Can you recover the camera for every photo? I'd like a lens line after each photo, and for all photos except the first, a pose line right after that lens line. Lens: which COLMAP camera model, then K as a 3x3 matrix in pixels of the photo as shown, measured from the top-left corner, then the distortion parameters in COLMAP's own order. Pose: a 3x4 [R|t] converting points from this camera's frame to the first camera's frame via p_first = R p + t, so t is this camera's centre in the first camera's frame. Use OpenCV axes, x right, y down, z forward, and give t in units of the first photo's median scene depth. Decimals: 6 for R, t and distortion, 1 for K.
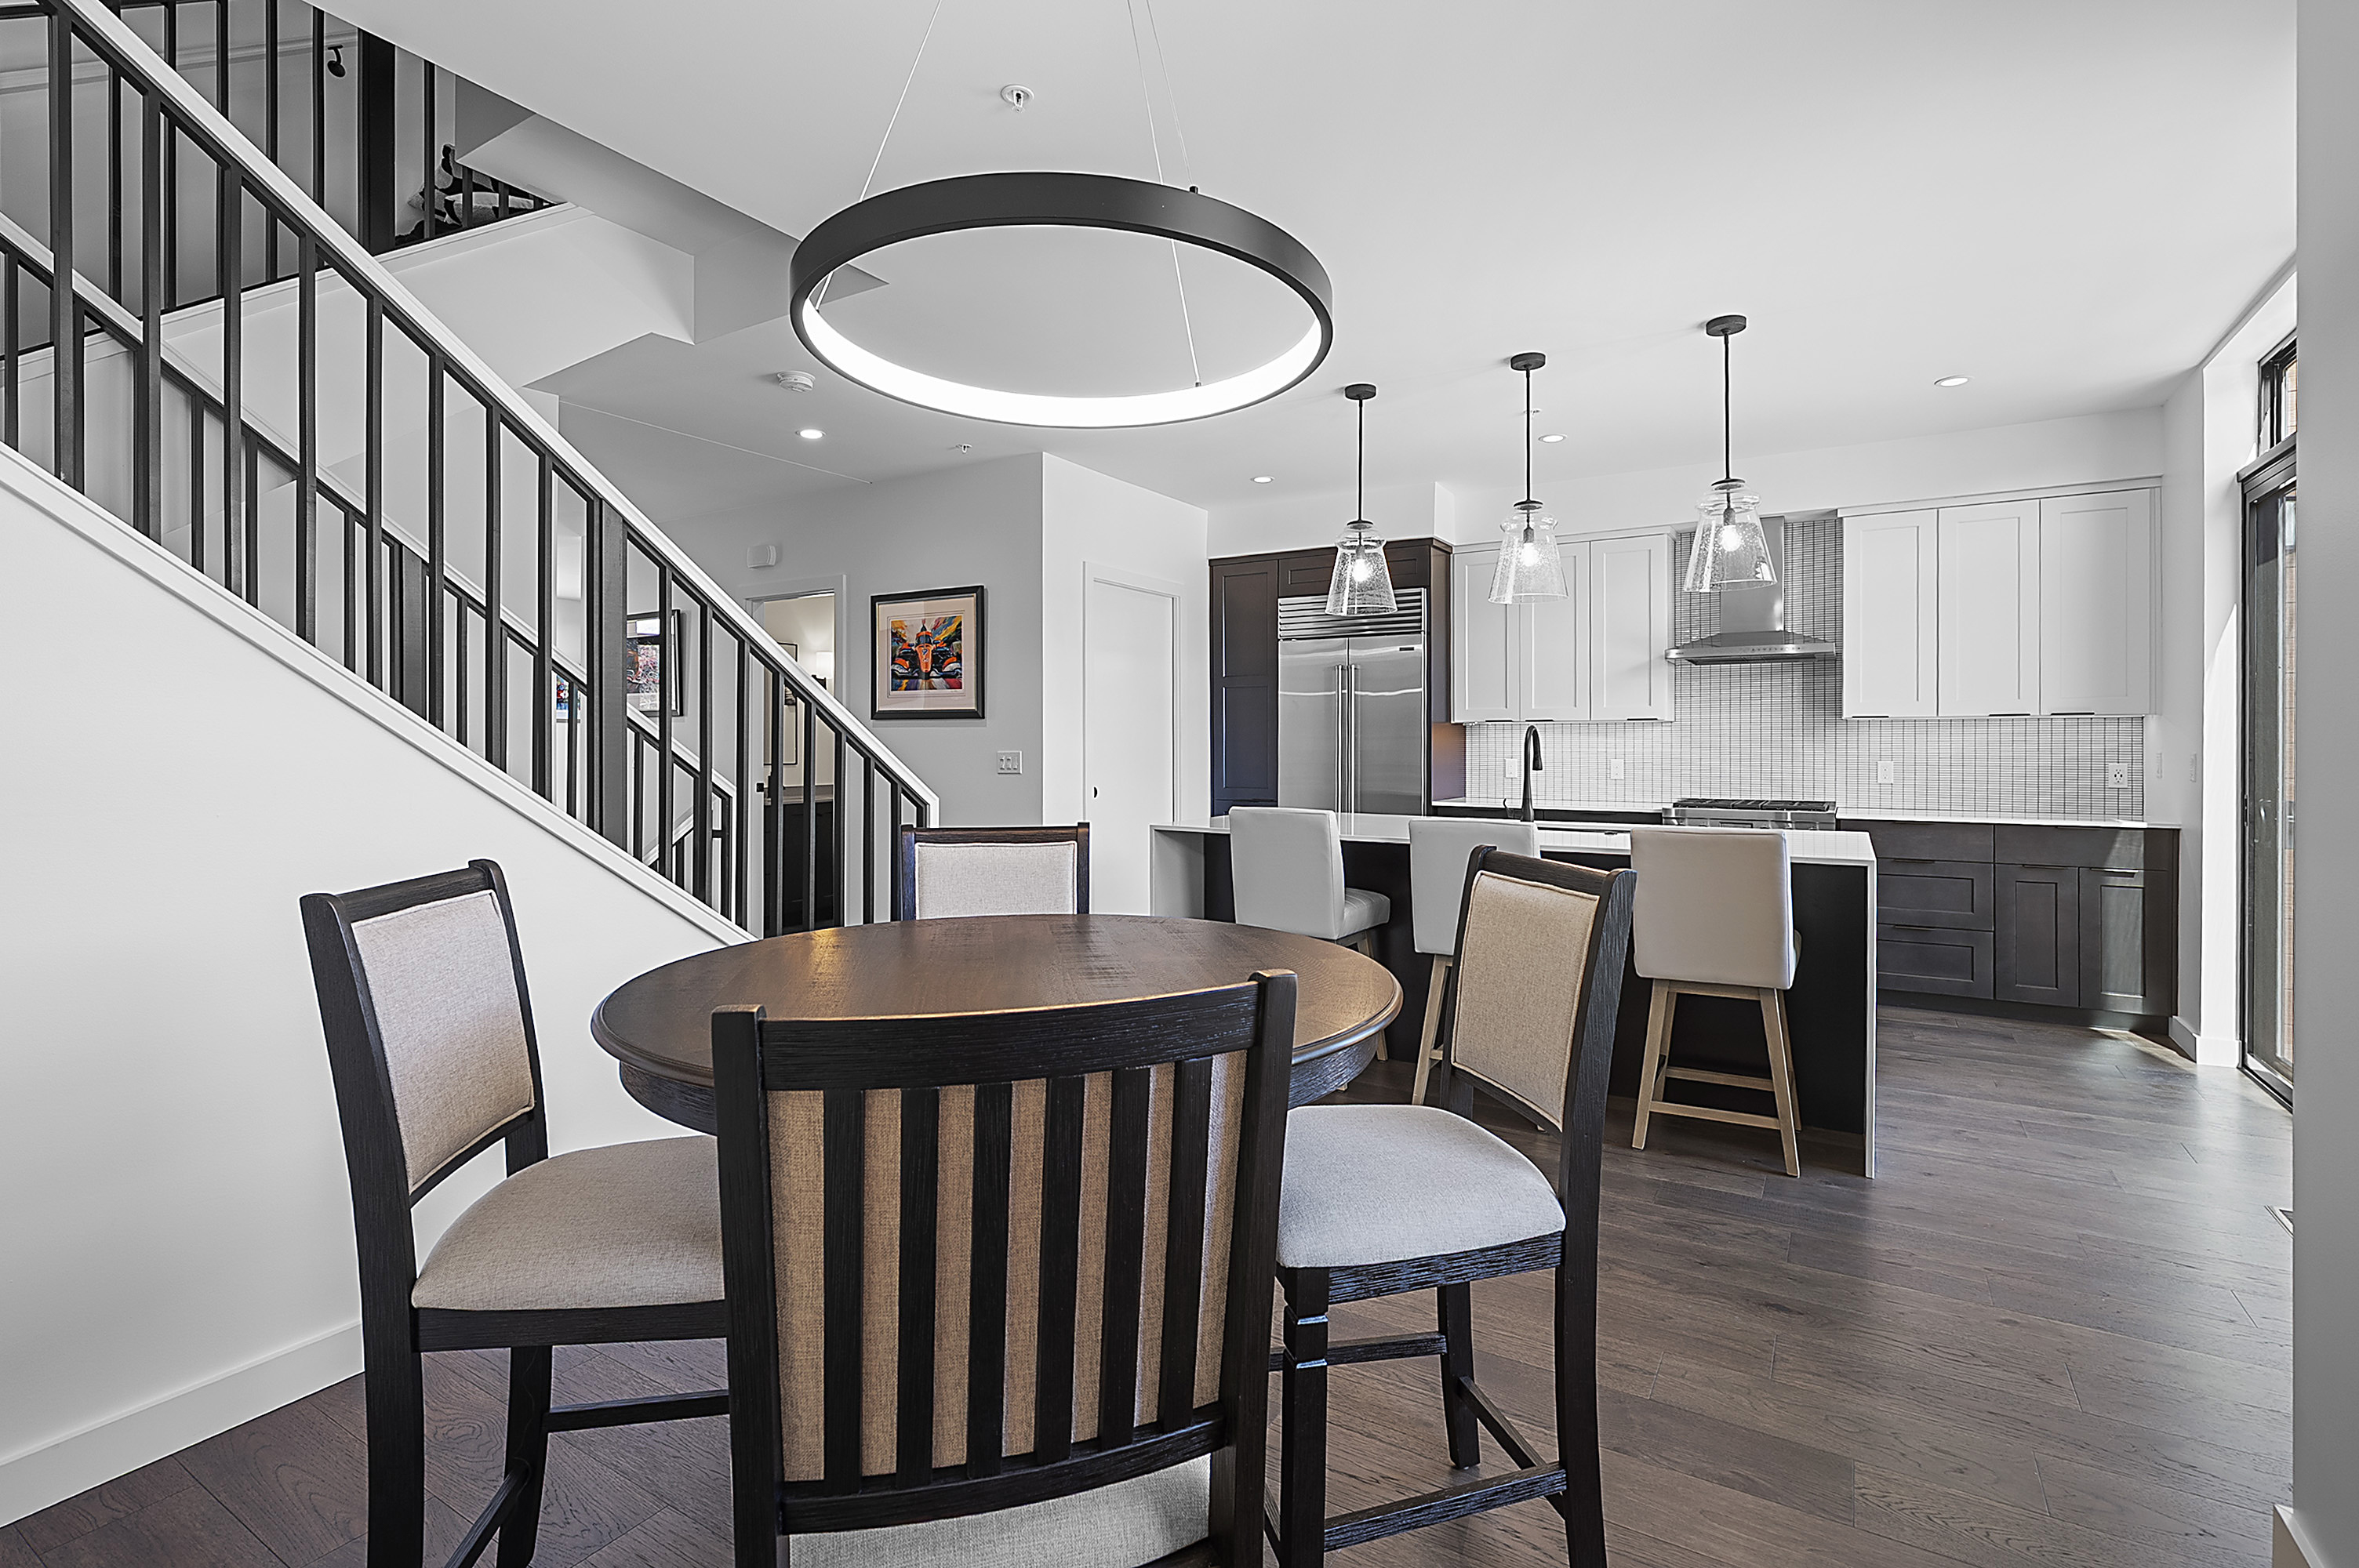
lens RADIAL K [[1072.3, 0, 1190.5], [0, 1072.3, 753.7], [0, 0, 1]] dist [-0.000030, 0.000537]
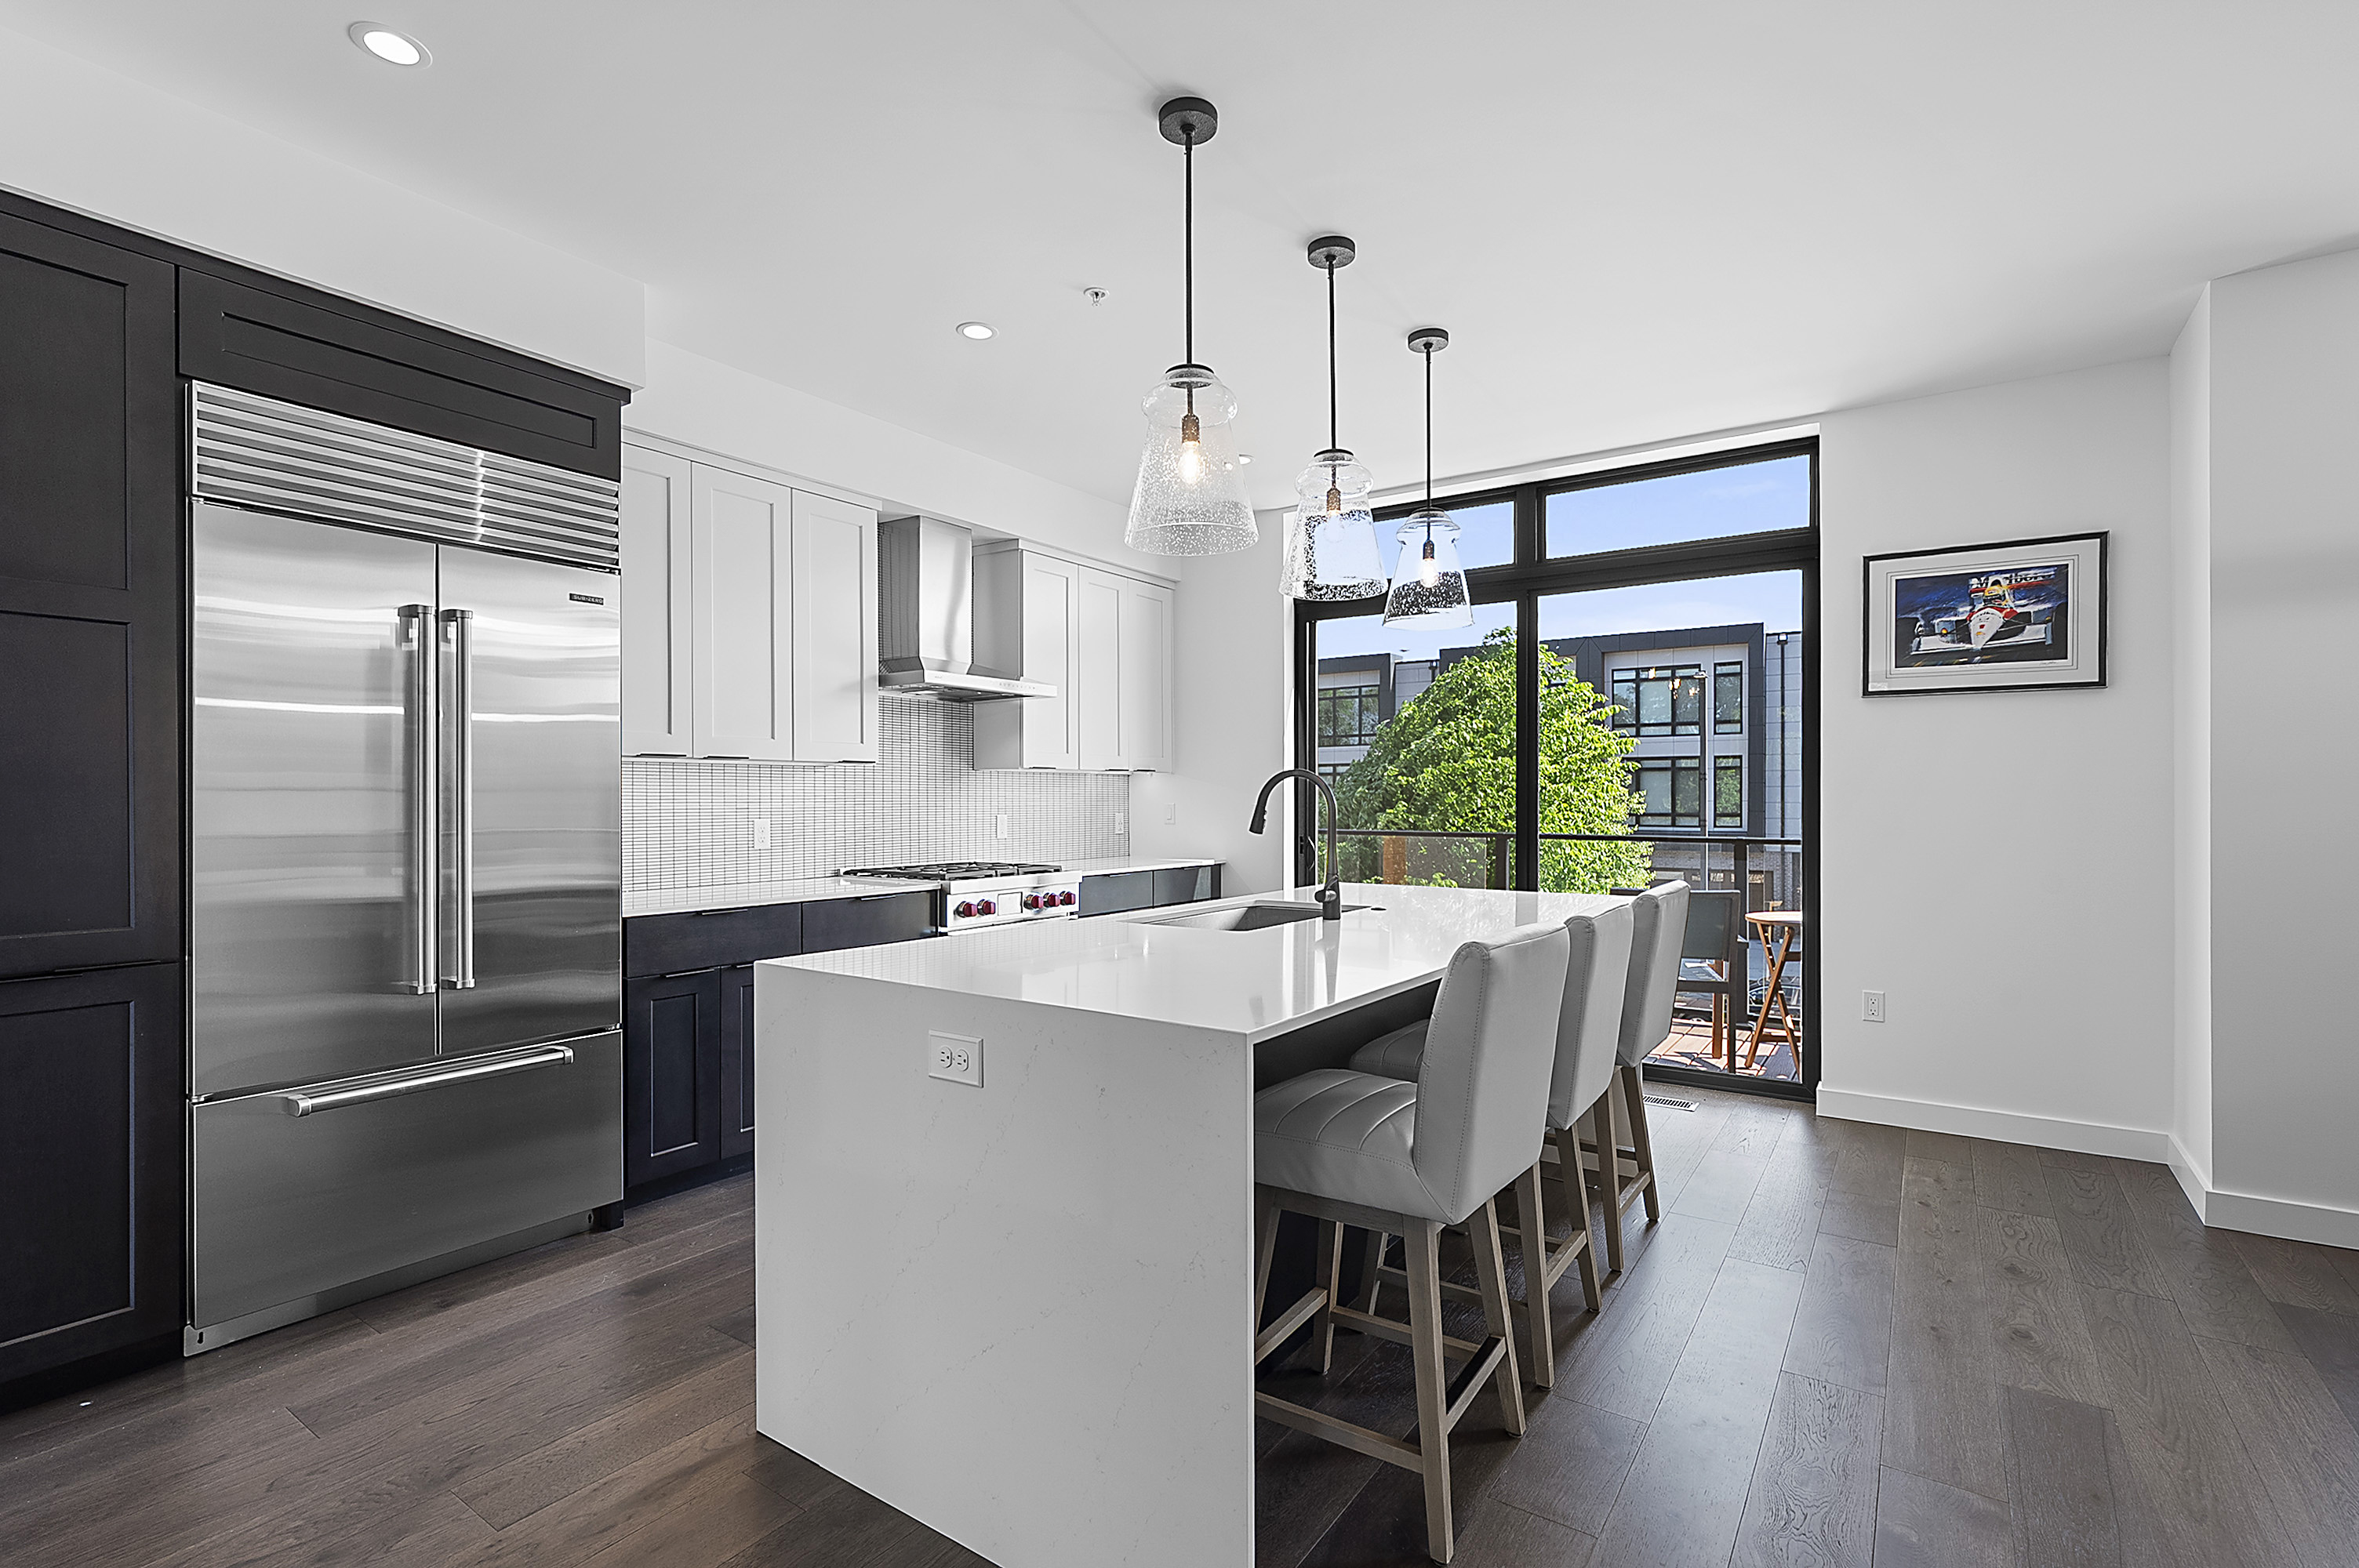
lens RADIAL K [[1081.6, 0, 1179.1], [0, 1081.6, 794.2], [0, 0, 1]] dist [-0.004231, 0.001059]
pose [[0.064516, 0.002590, 0.997913, -0.284675], [0.008320, 0.999960, -0.003133, -0.006735], [-0.997882, 0.008505, 0.064492, 0.760604]]
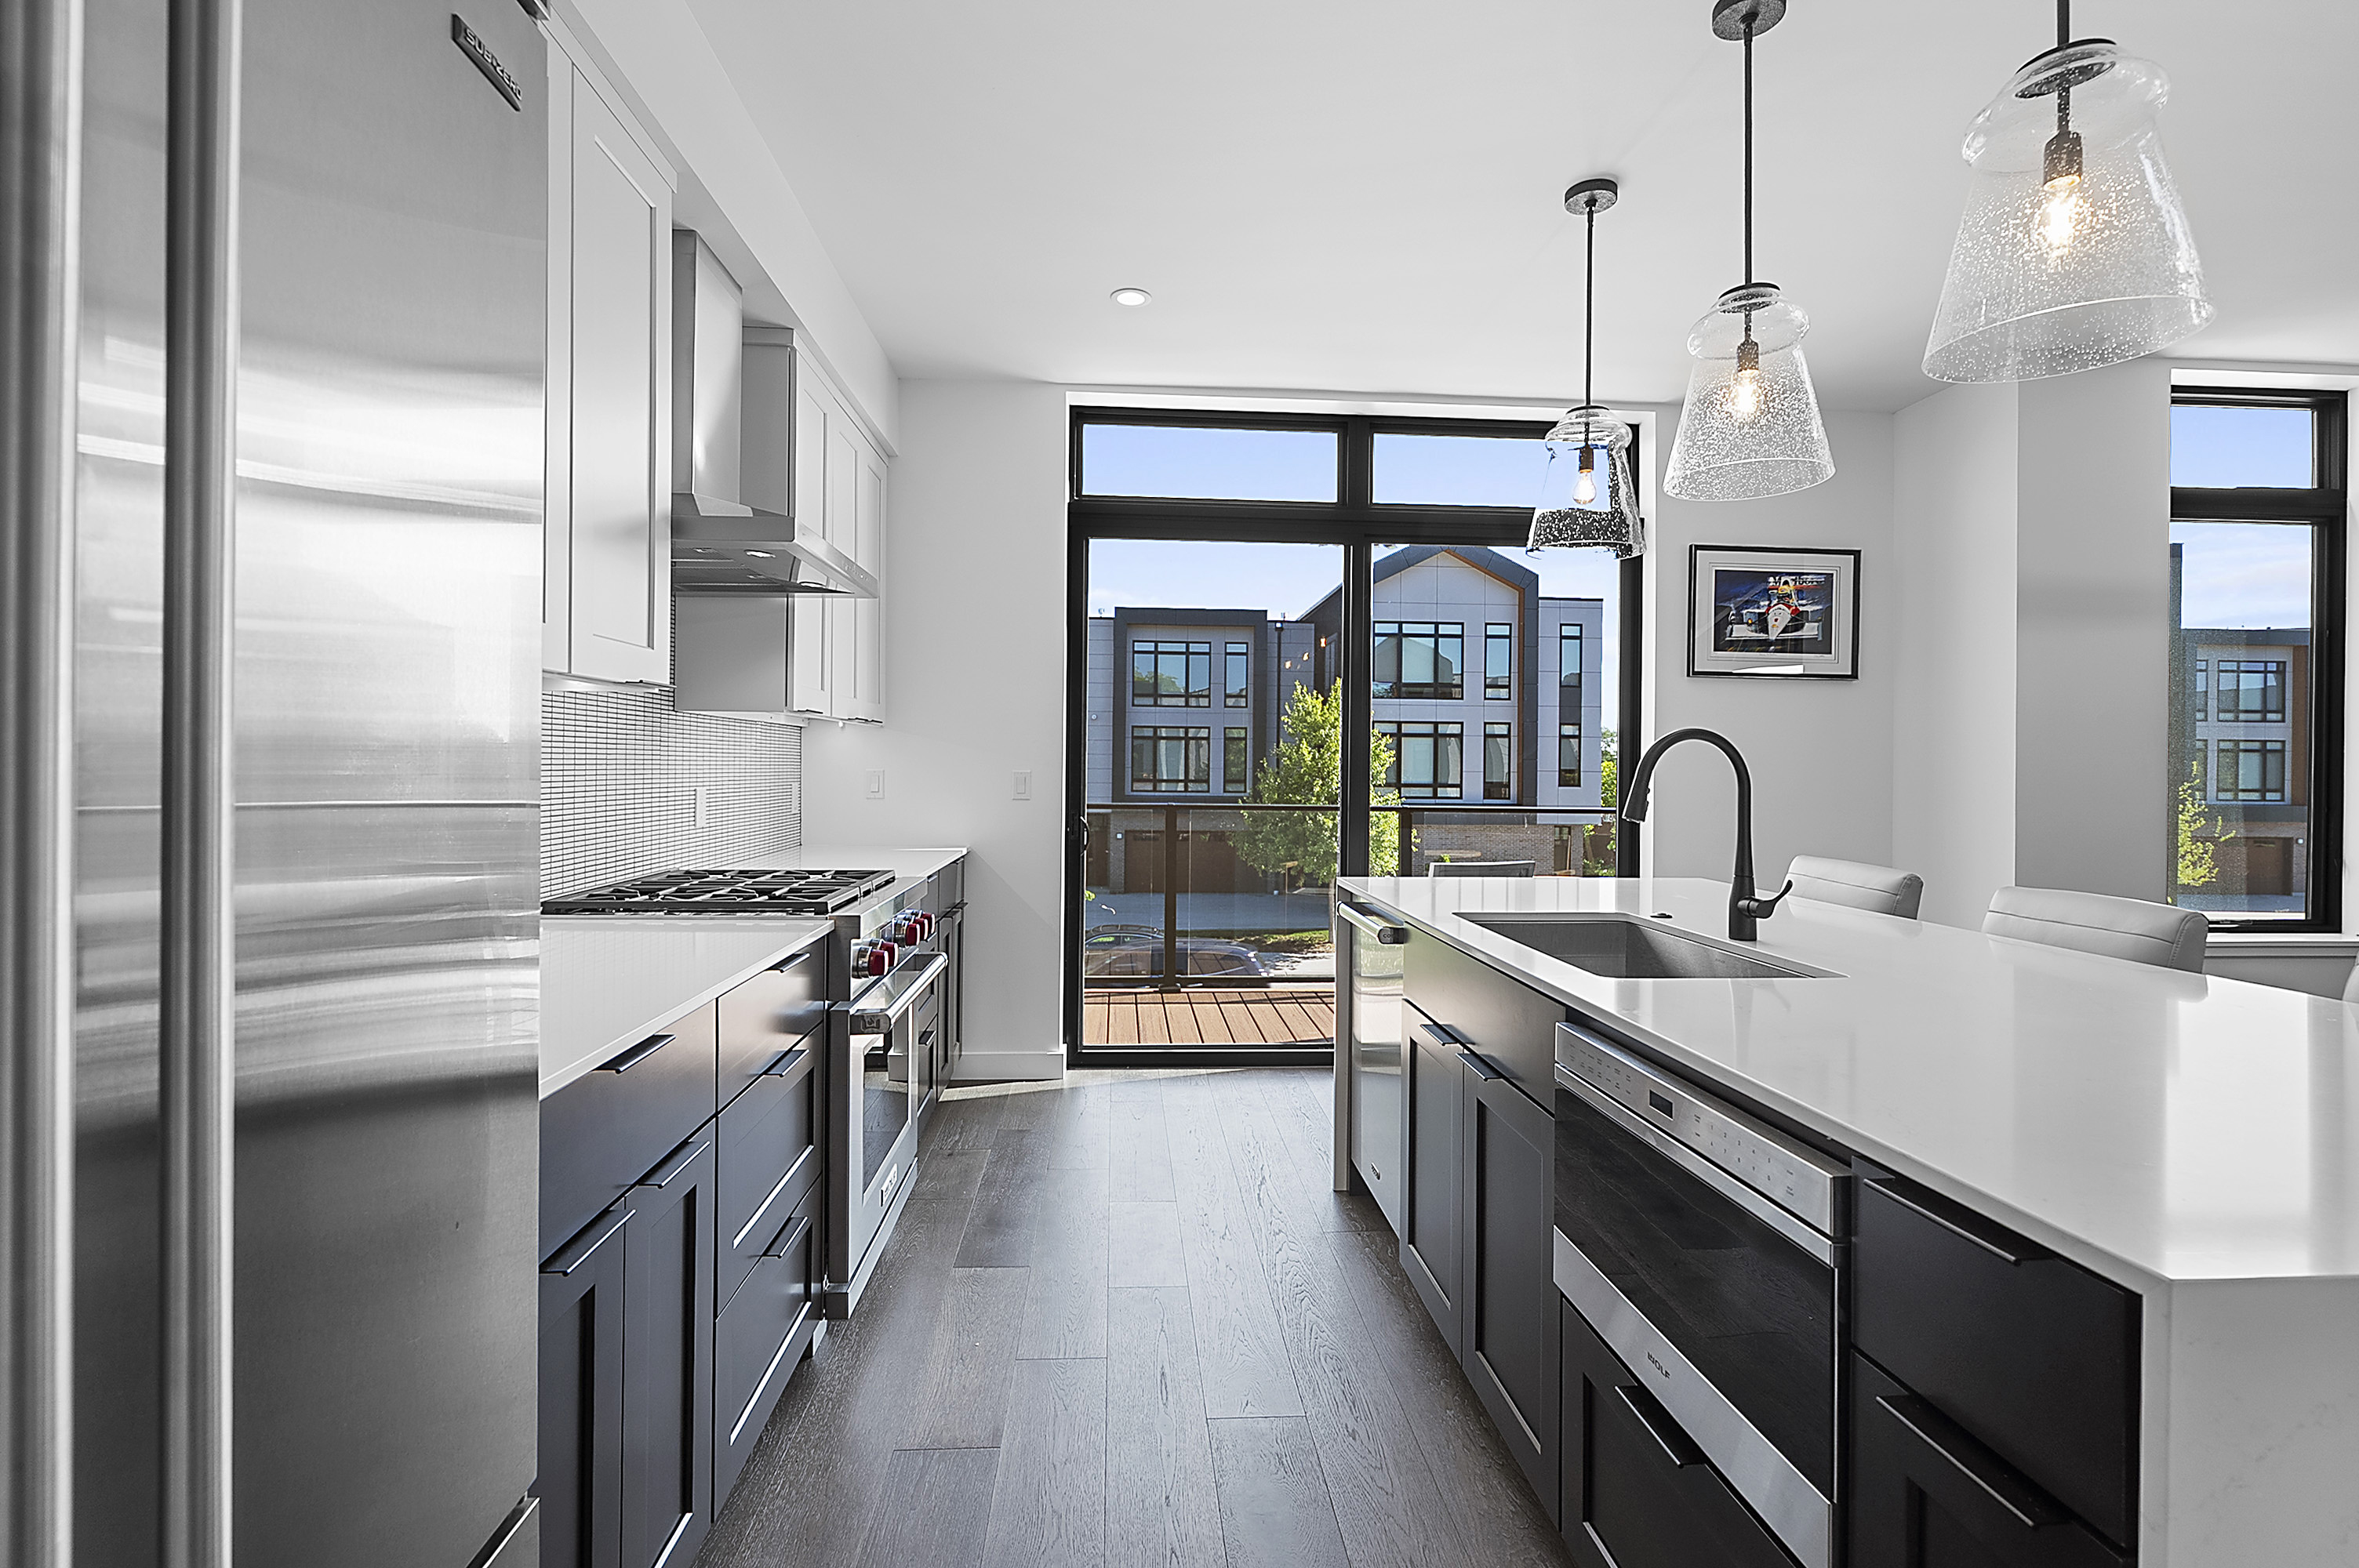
lens RADIAL K [[1076.9, 0, 1179.8], [0, 1076.9, 766.8], [0, 0, 1]] dist [-0.001994, 0.001762]
pose [[-0.571964, -0.008263, 0.820237, 0.037436], [-0.004550, 0.999966, 0.006900, -0.008970], [-0.820266, 0.000214, -0.571983, 1.085734]]
